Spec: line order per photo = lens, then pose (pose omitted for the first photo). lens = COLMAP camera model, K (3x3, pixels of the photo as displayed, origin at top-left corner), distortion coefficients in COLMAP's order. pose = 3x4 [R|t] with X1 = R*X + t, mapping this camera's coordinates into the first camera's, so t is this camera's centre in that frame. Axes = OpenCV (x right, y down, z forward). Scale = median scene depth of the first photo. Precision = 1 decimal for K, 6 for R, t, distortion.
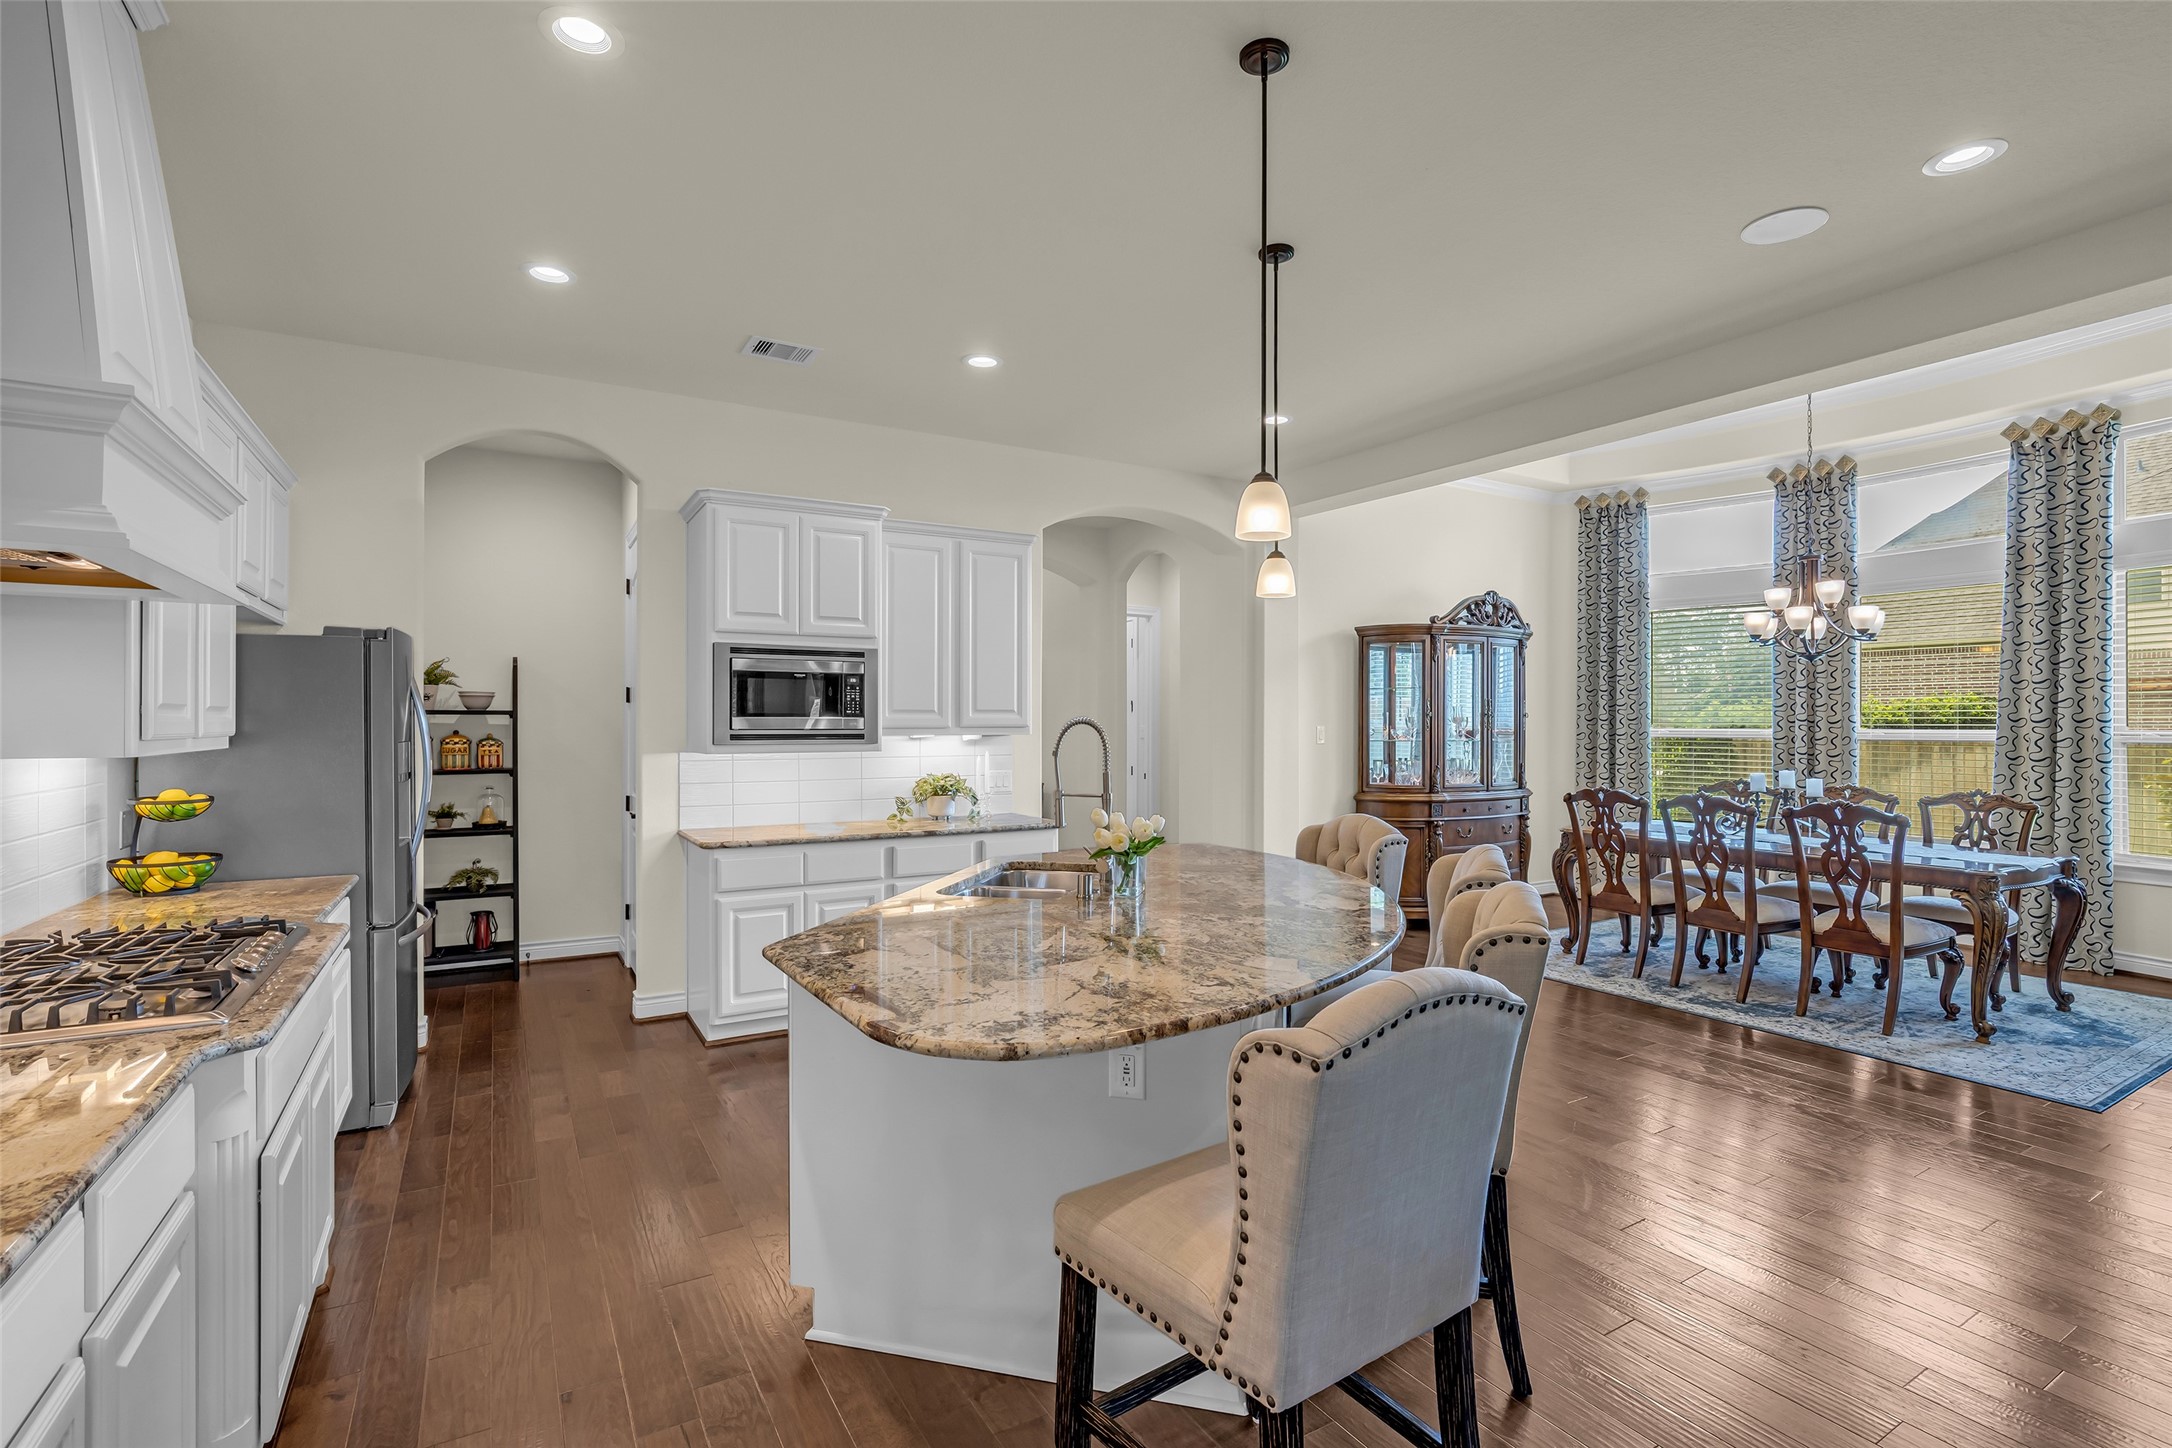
lens RADIAL K [[1006.5, 0, 1085.9], [0, 1006.5, 718.8], [0, 0, 1]] dist [-0.015805, 0.001762]
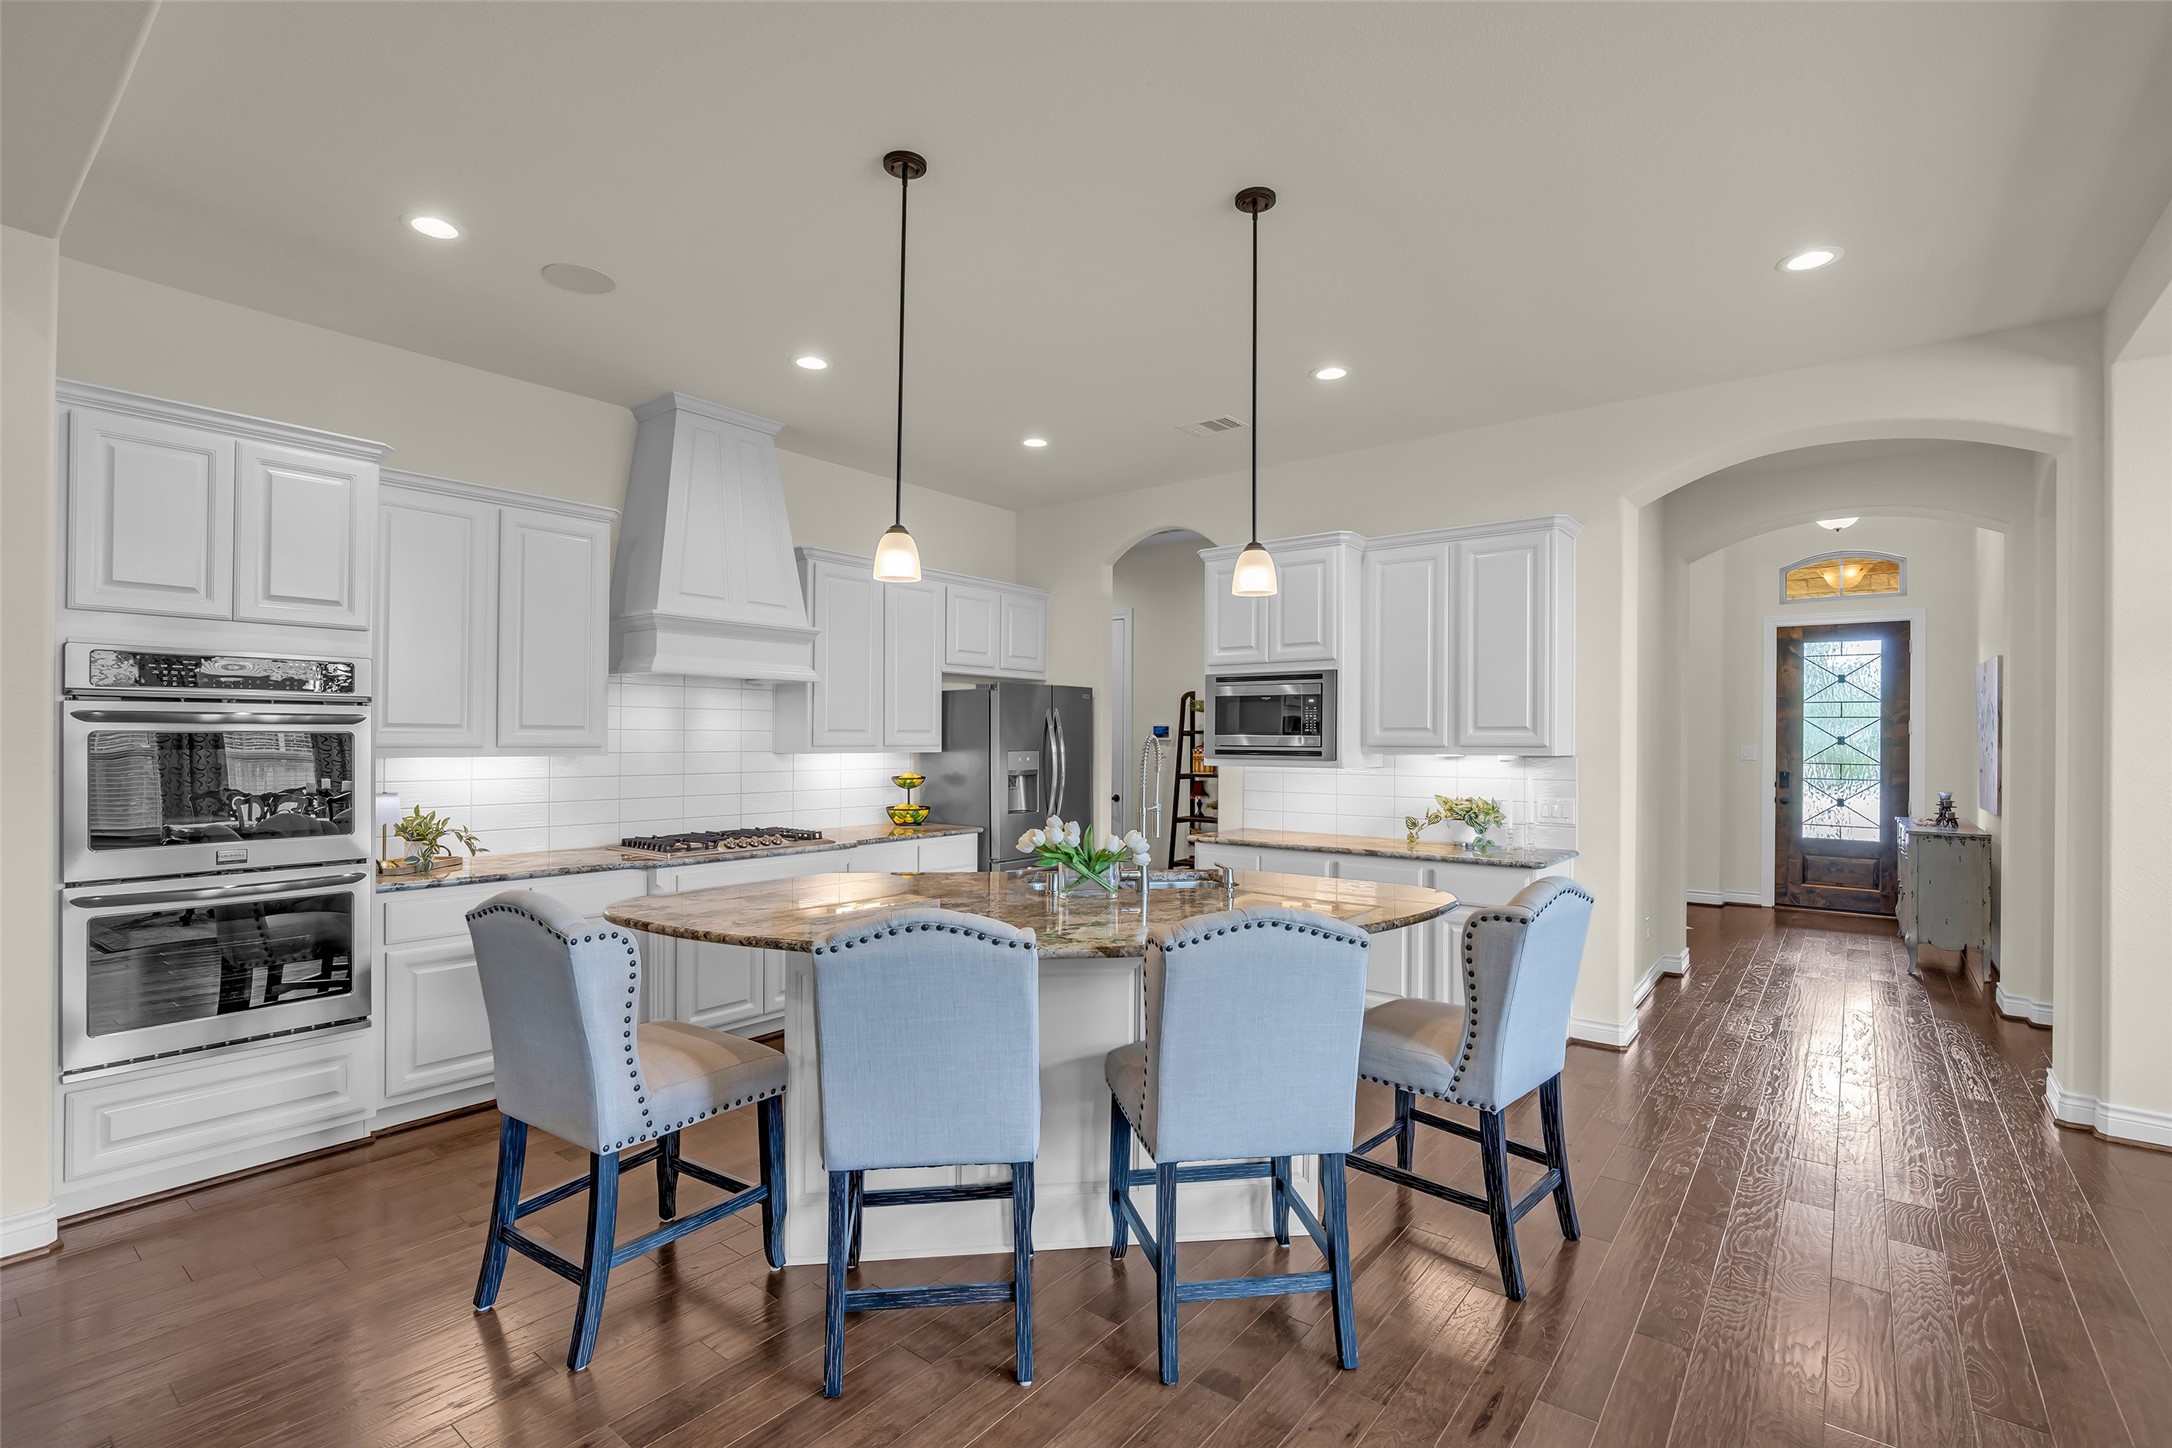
lens RADIAL K [[1006.5, 0, 1101.6], [0, 1006.5, 732.2], [0, 0, 1]] dist [-0.015805, 0.001762]
pose [[0.376244, -0.004191, -0.926511, 0.669413], [-0.001694, 0.999985, -0.005212, 0.000954], [0.926519, 0.003531, 0.376231, 0.391268]]
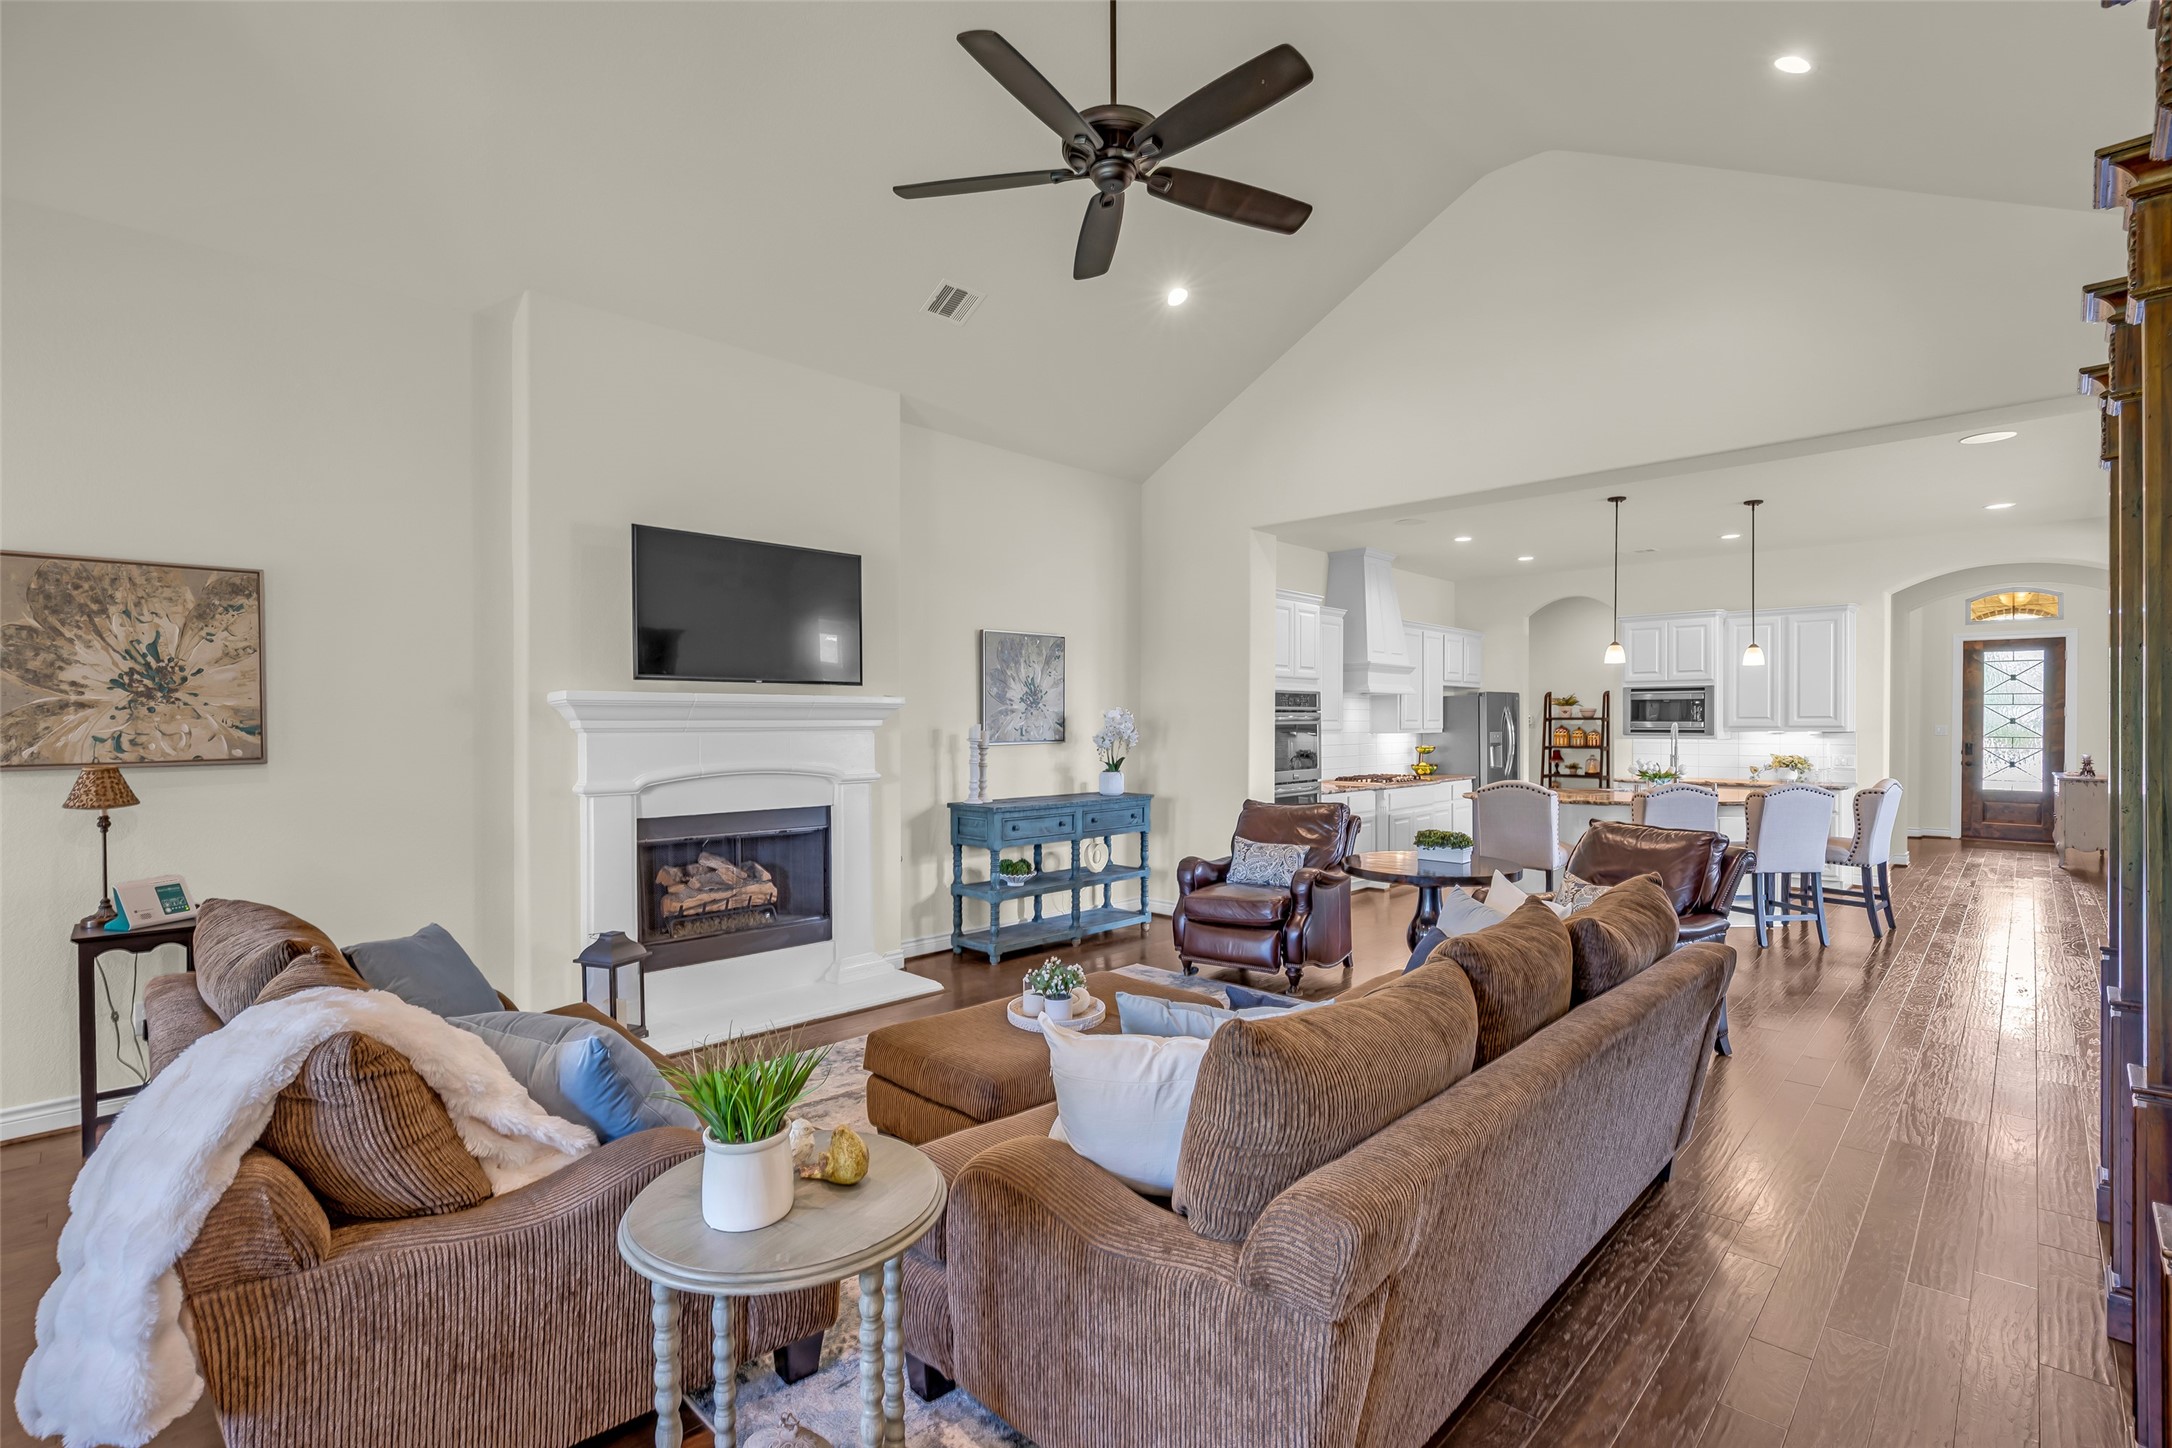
lens RADIAL K [[1006.5, 0, 1082.0], [0, 1006.5, 729.3], [0, 0, 1]] dist [-0.015805, 0.001762]
pose [[0.268919, 0.005795, -0.963145, 1.307689], [0.006110, 0.999952, 0.007723, -0.008429], [0.963143, -0.007962, 0.268871, -0.665401]]
